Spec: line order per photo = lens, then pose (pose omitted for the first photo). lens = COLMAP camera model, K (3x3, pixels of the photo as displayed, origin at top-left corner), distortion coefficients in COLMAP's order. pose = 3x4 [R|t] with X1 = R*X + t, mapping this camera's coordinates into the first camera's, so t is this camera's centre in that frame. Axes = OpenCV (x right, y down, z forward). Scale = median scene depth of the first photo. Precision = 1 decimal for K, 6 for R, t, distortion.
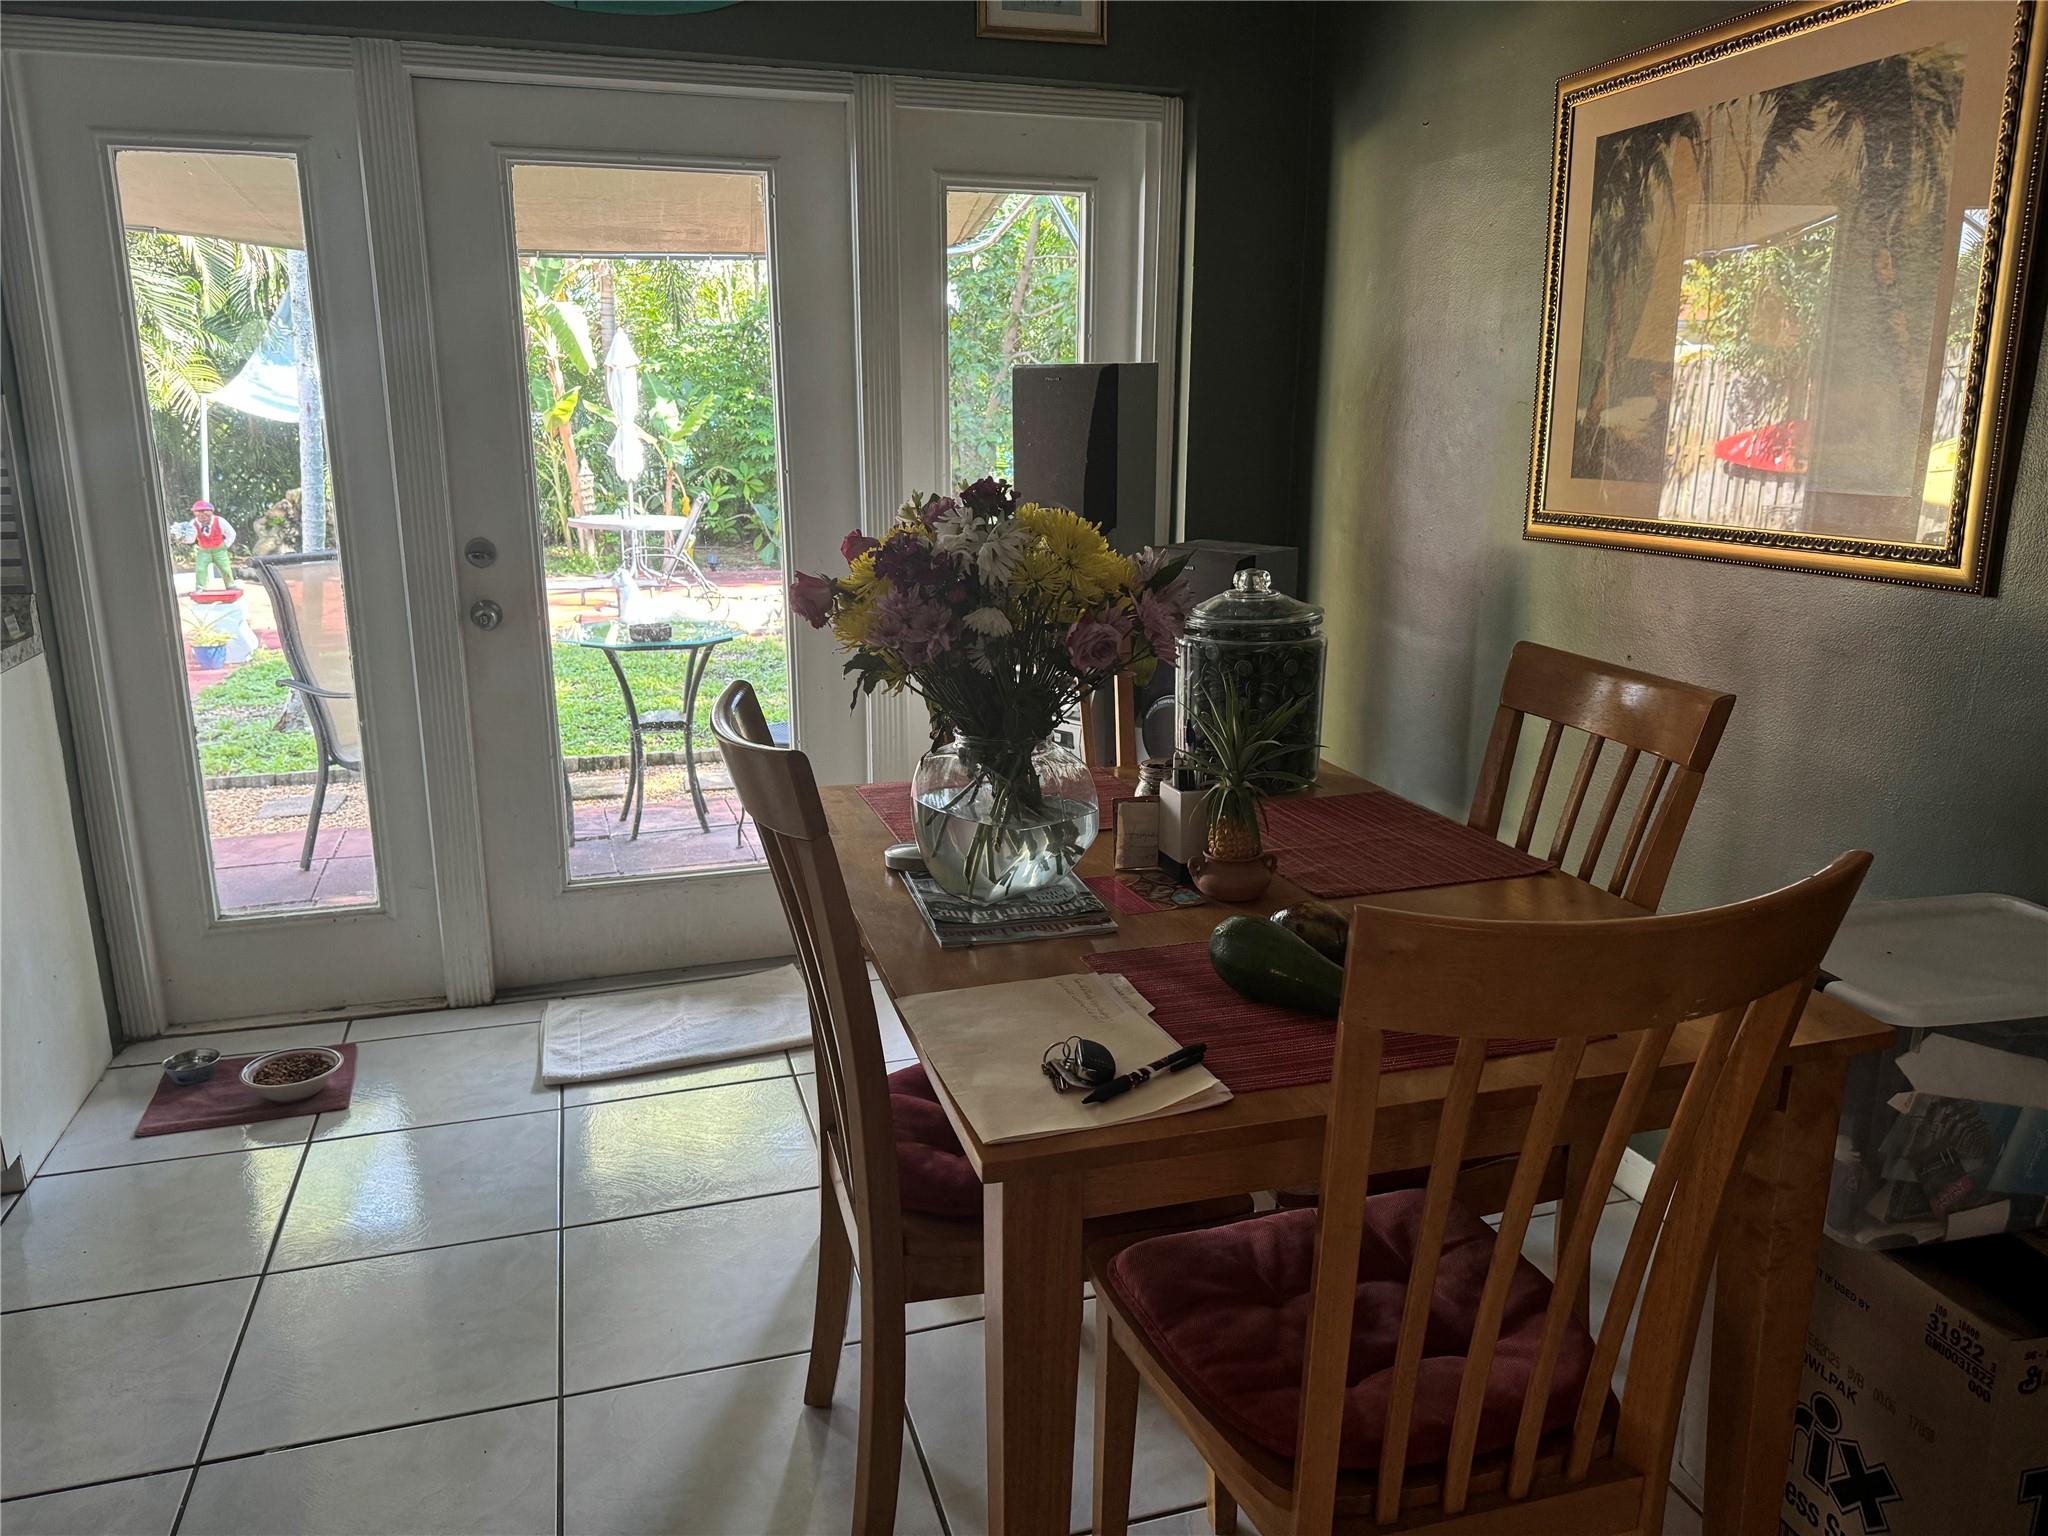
lens RADIAL K [[1467.1, 0, 1024.0], [0, 1467.1, 768.0], [0, 0, 1]] dist [0.020556, -0.025112]
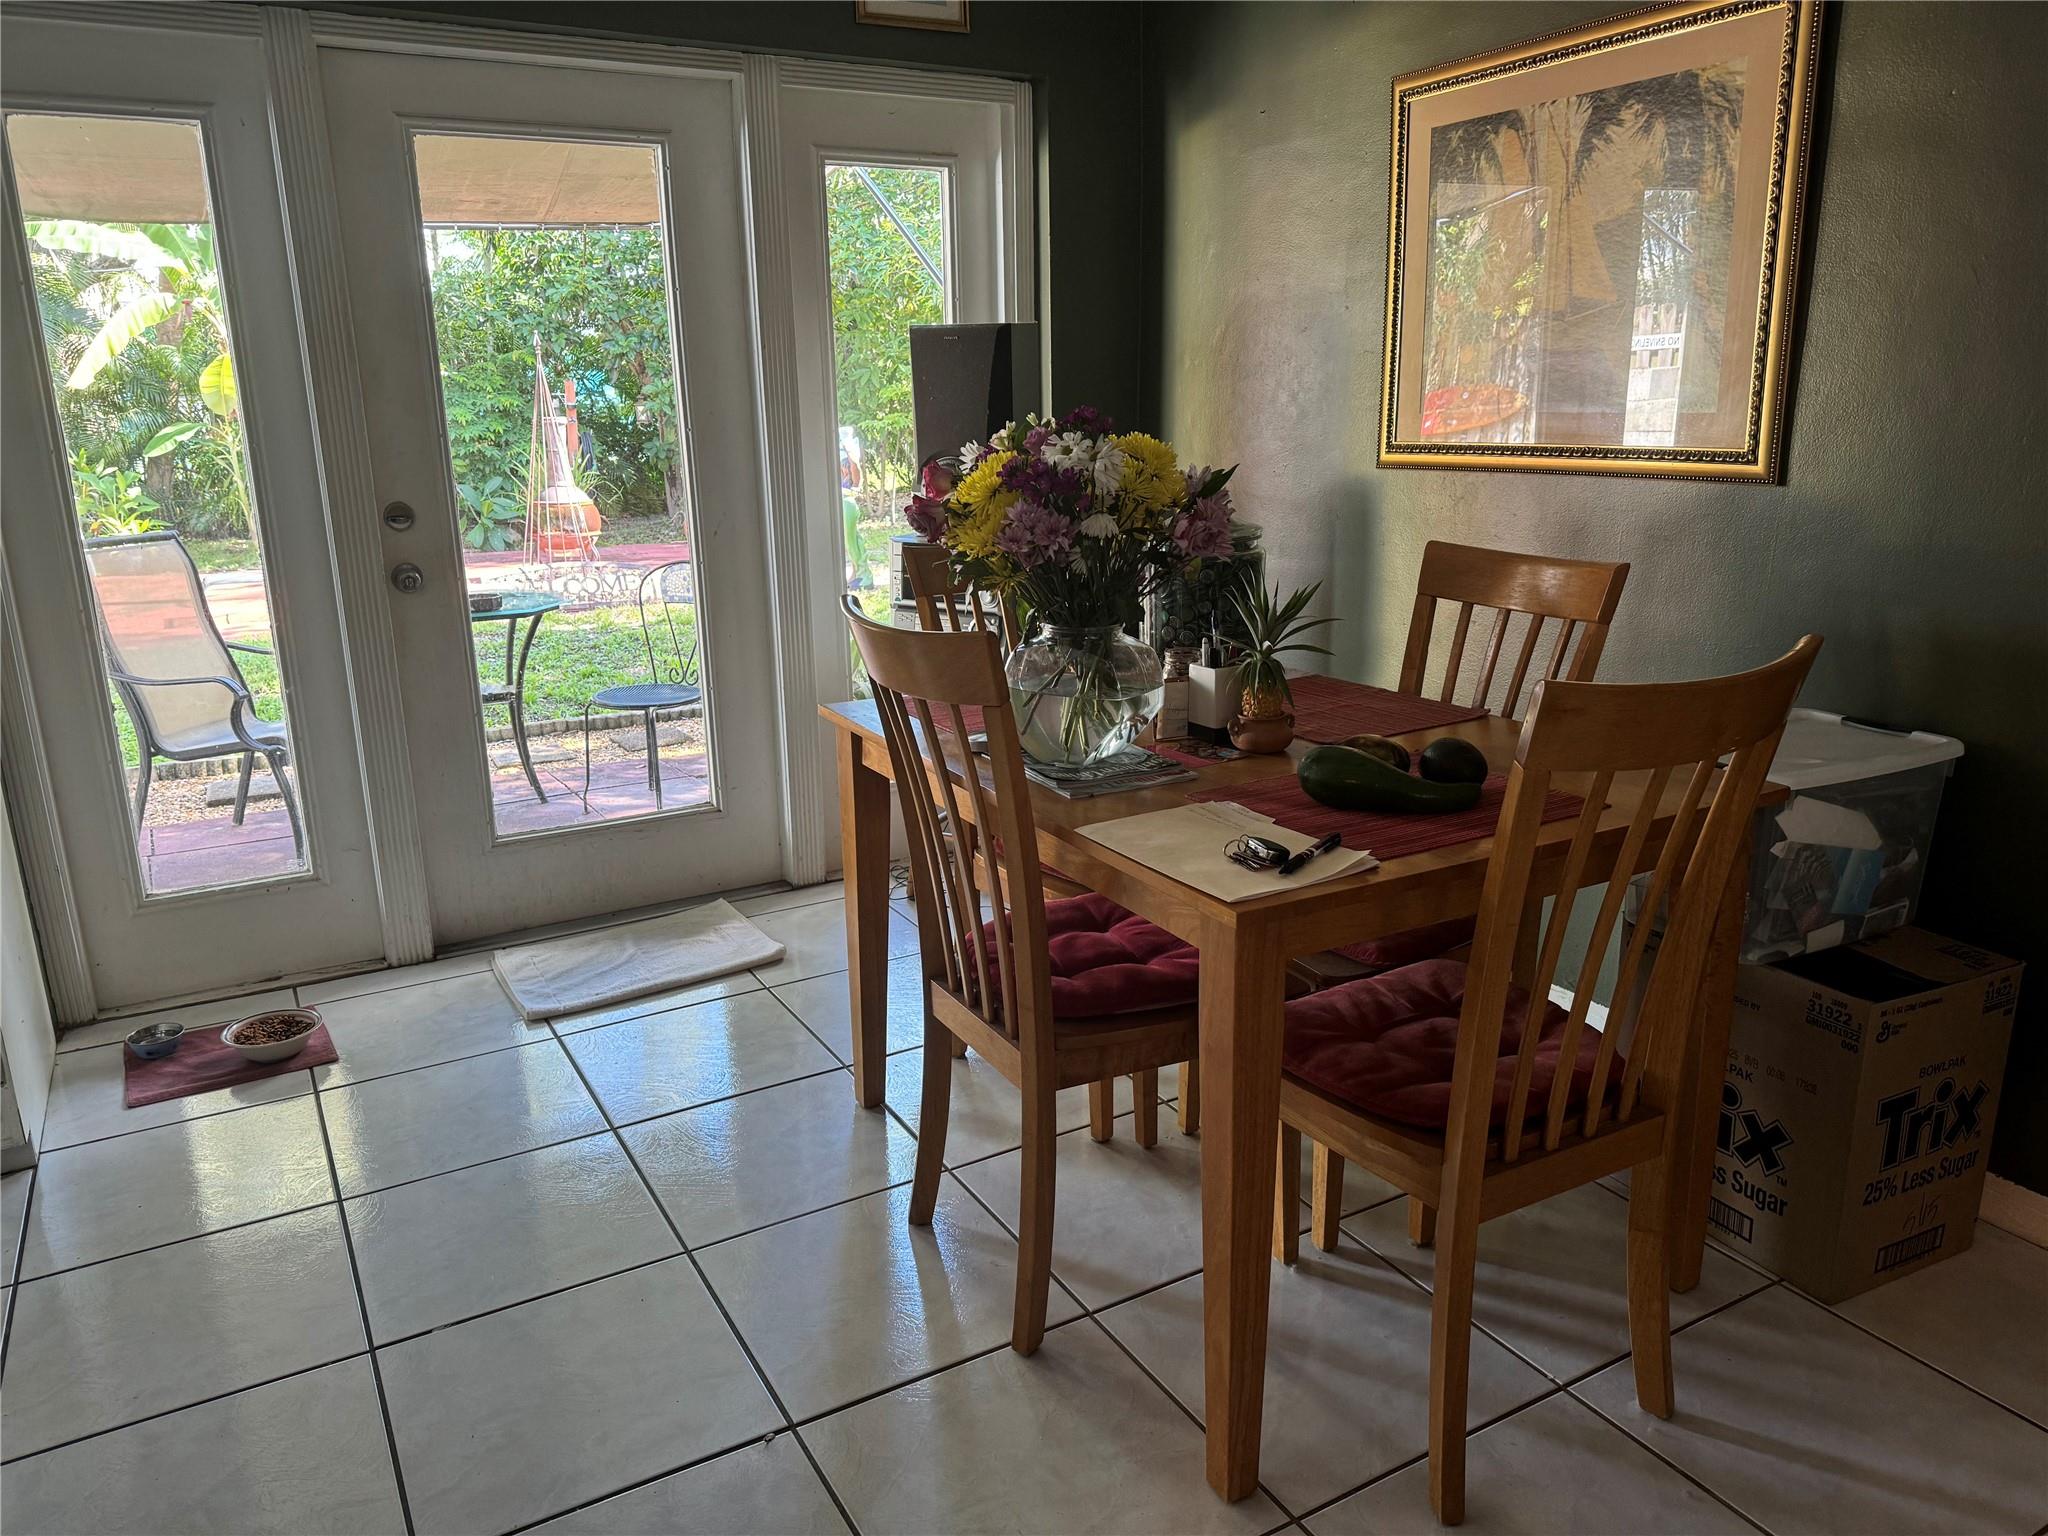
lens RADIAL K [[1467.1, 0, 1024.0], [0, 1467.1, 768.0], [0, 0, 1]] dist [0.020556, -0.025112]
pose [[0.975969, -0.072596, 0.205462, -0.217686], [0.069333, 0.997327, 0.023047, 0.043195], [-0.206586, -0.008247, 0.978394, -0.113684]]
